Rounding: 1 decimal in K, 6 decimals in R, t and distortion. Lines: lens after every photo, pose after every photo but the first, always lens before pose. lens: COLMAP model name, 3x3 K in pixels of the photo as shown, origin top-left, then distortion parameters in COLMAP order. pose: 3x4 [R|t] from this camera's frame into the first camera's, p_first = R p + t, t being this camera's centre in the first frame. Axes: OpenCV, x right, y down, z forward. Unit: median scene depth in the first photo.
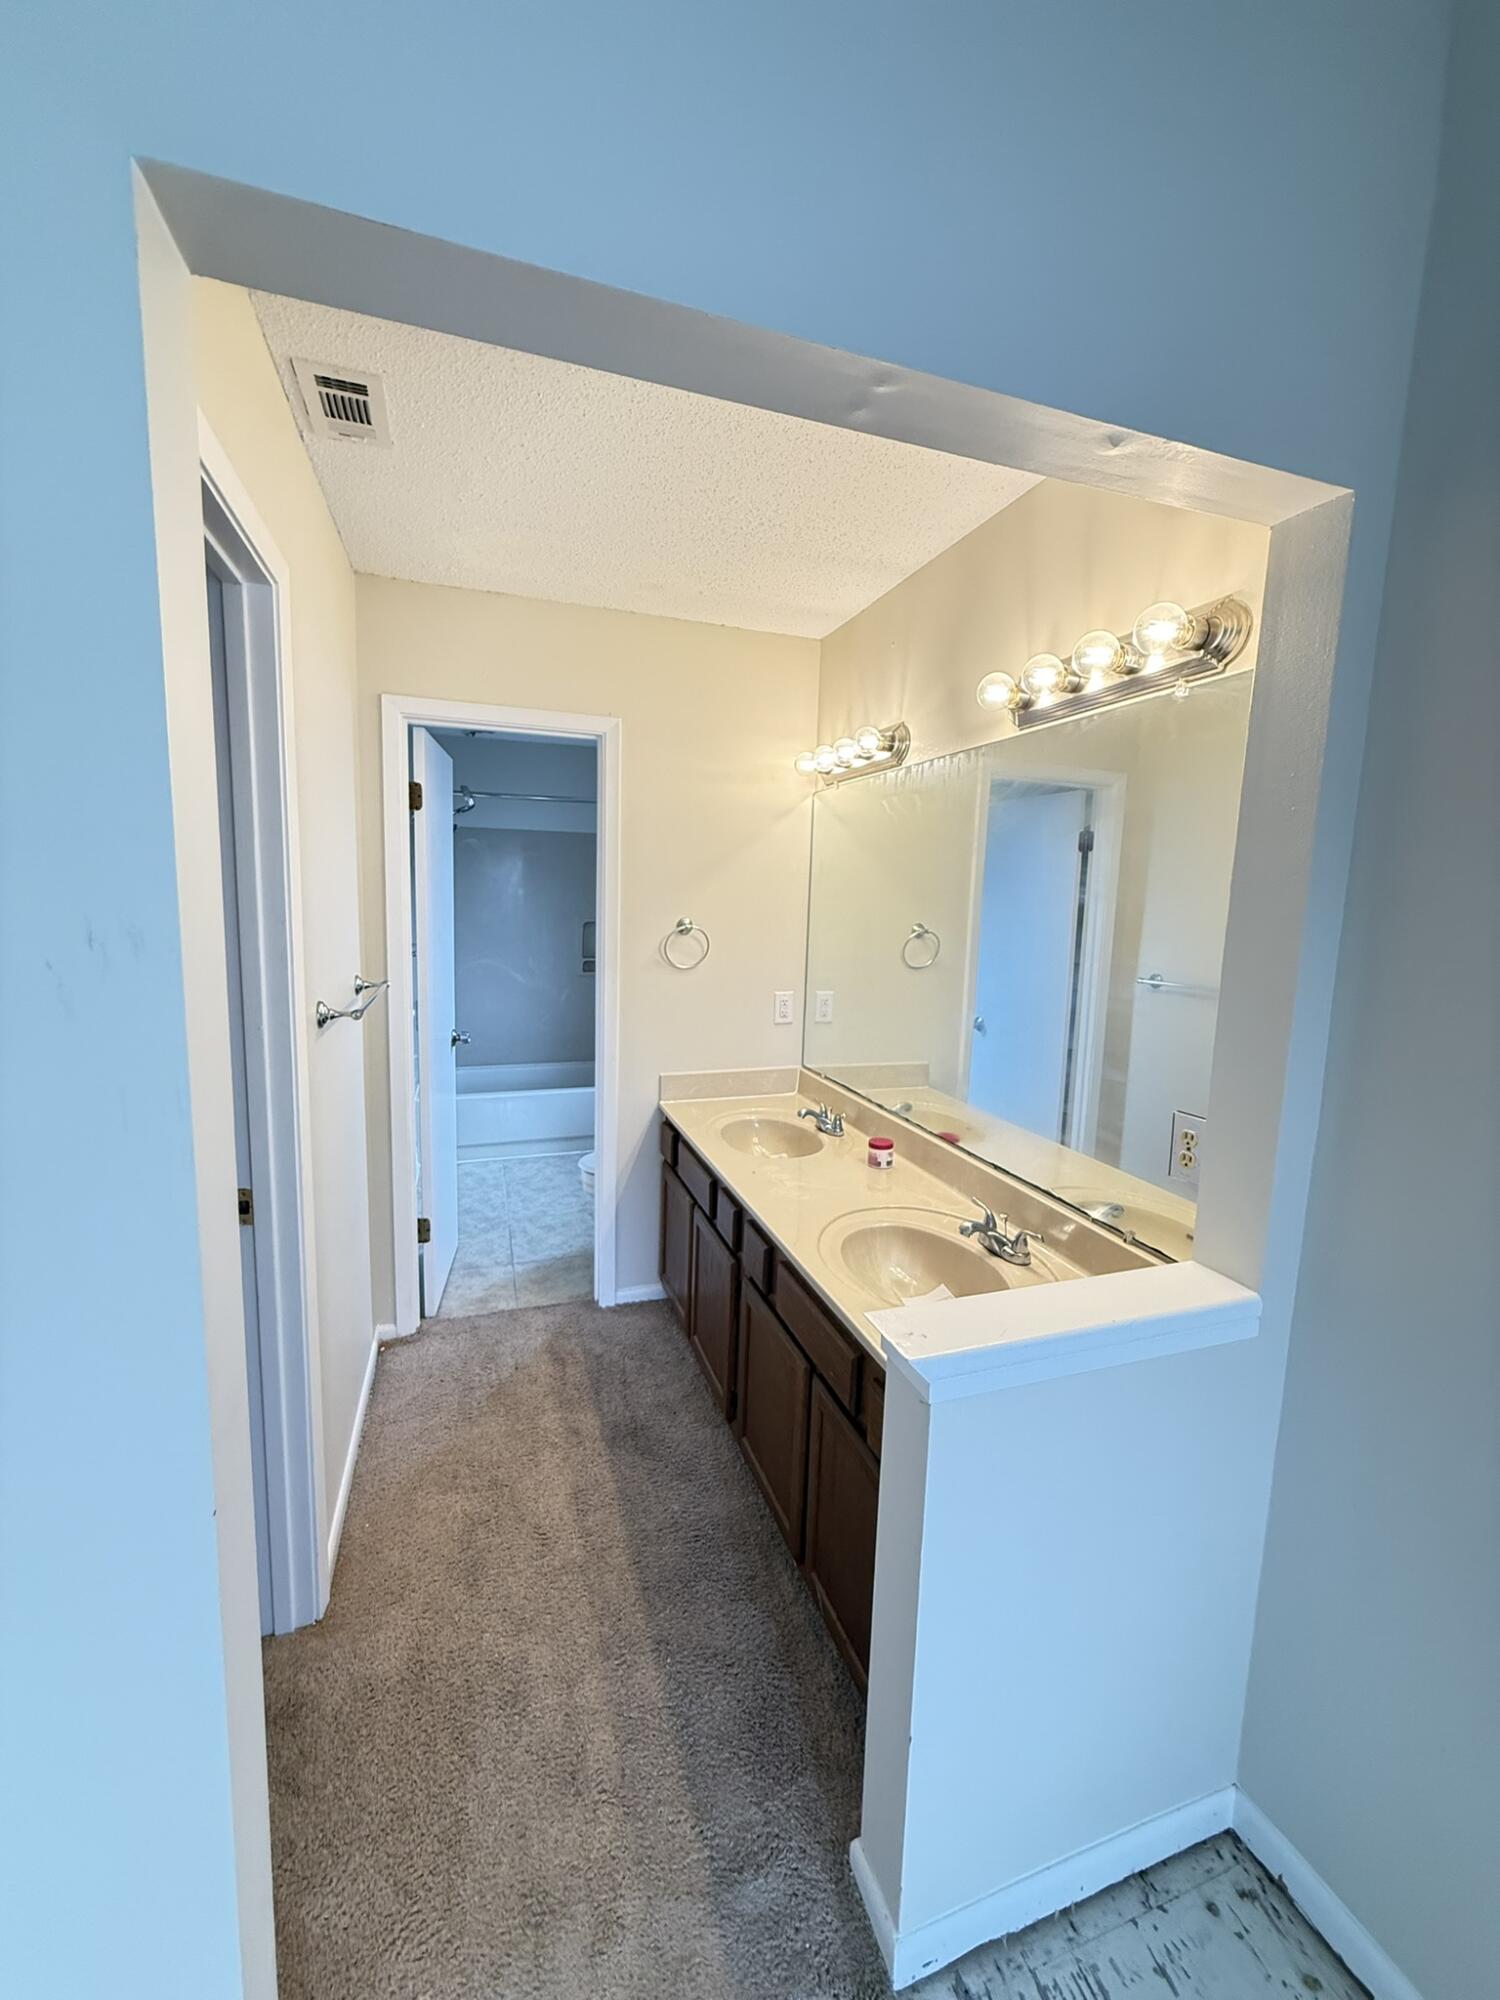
lens RADIAL K [[788.5, 0, 750.0], [0, 788.5, 1000.0], [0, 0, 1]] dist [0.000948, 0.000182]
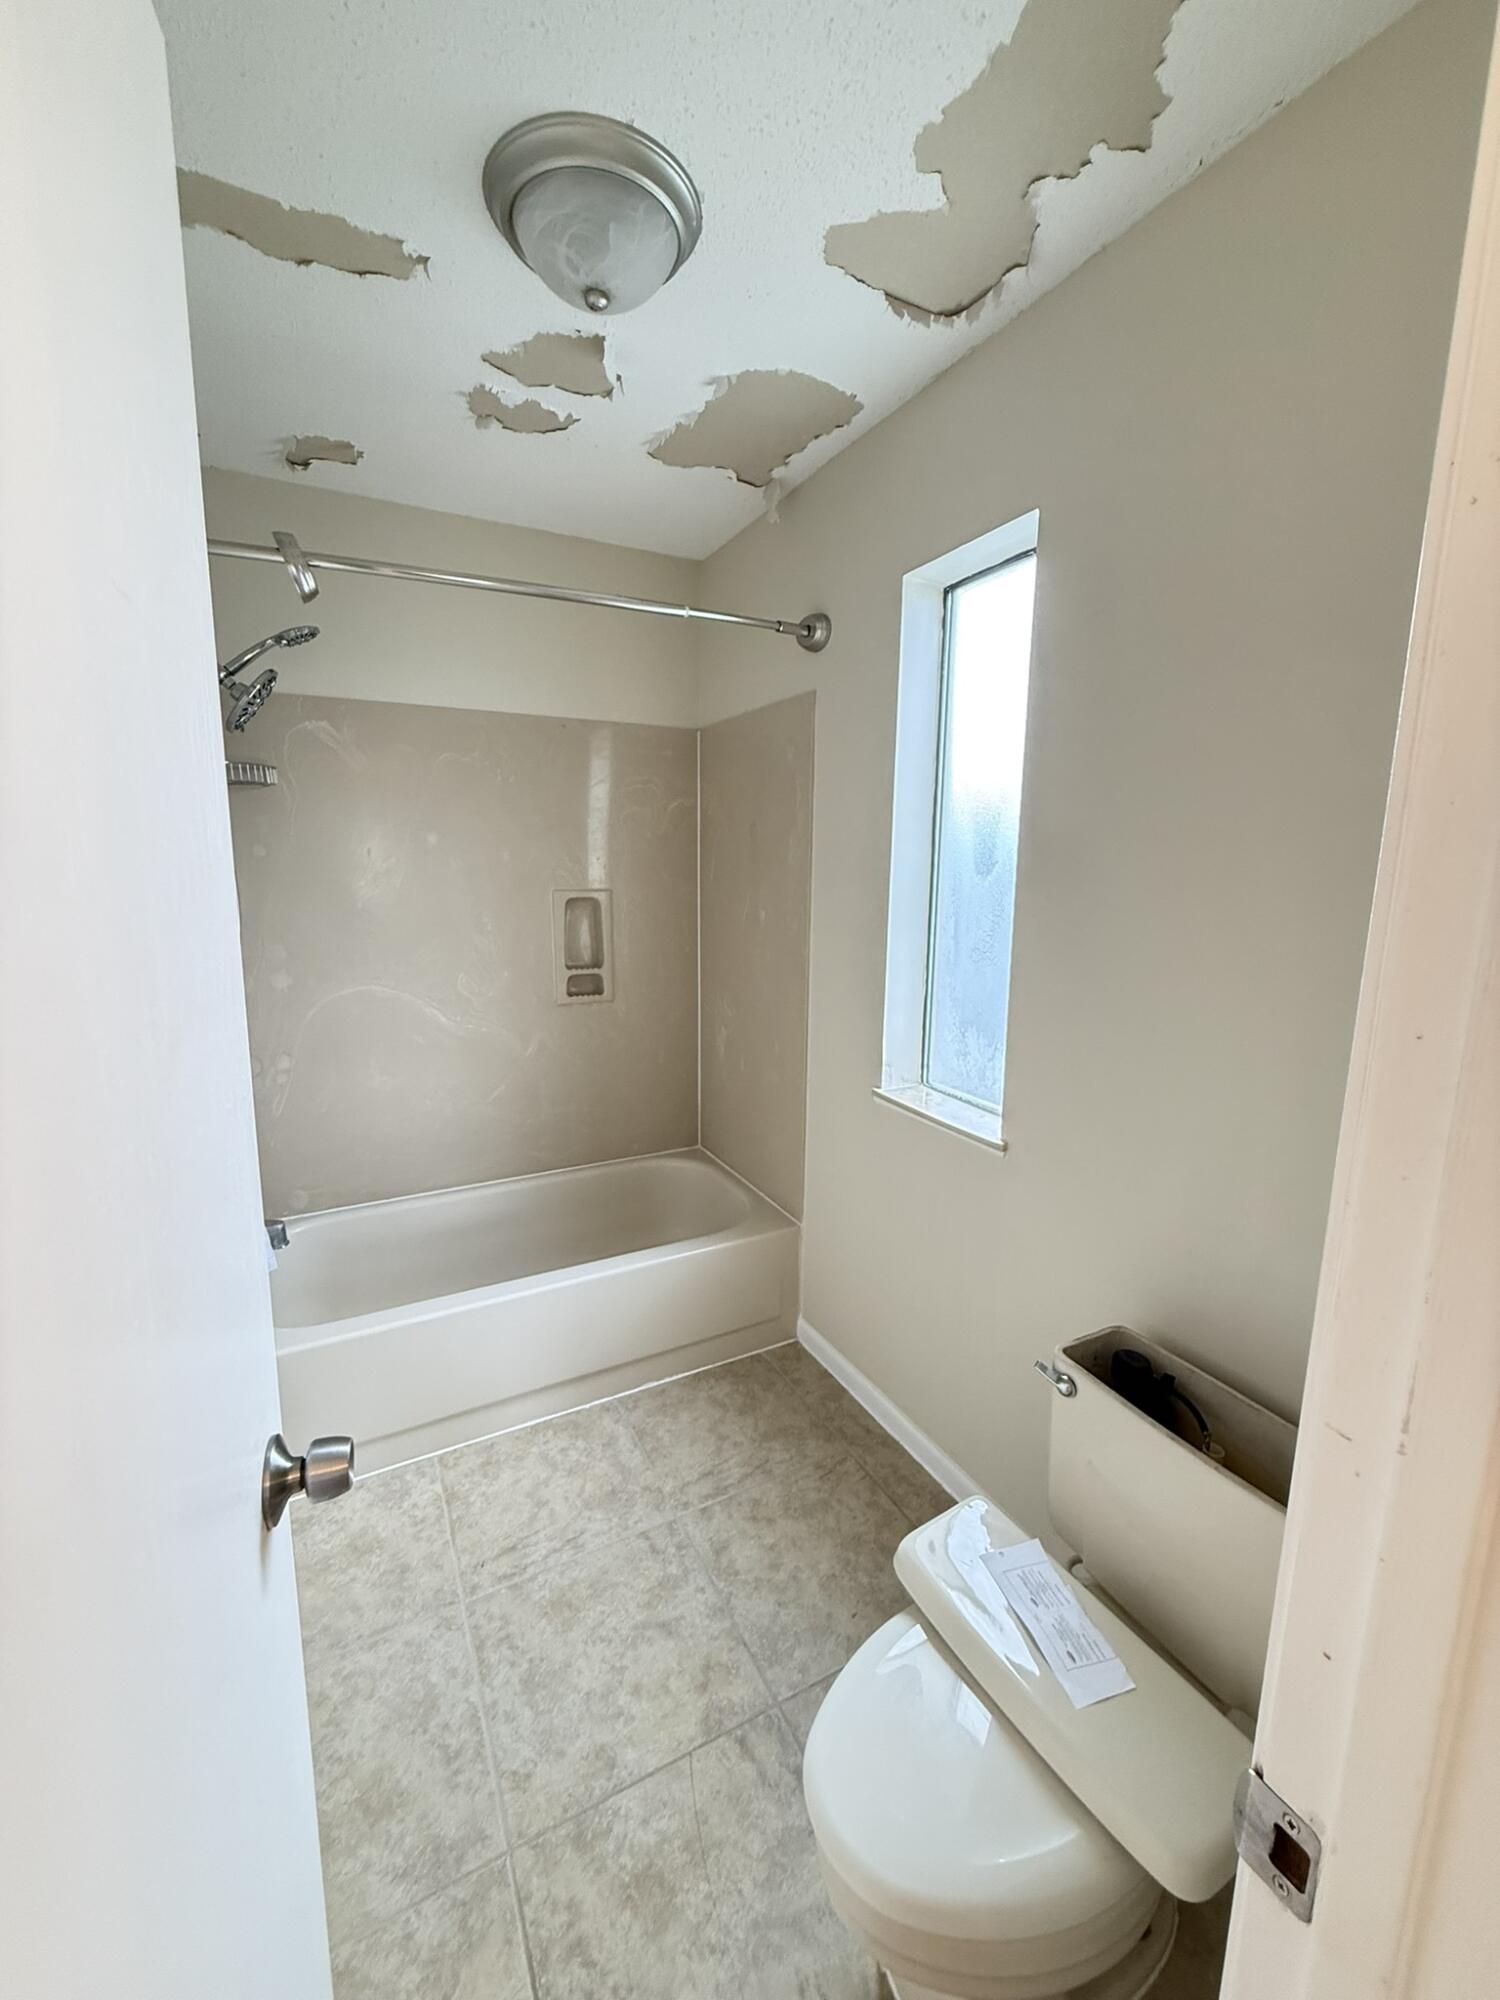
lens RADIAL K [[788.5, 0, 750.0], [0, 788.5, 1000.0], [0, 0, 1]] dist [0.000948, 0.000182]
pose [[0.988781, -0.042370, 0.143240, -0.225836], [0.035713, 0.998173, 0.048735, -0.072798], [-0.145044, -0.043073, 0.988487, 0.640562]]
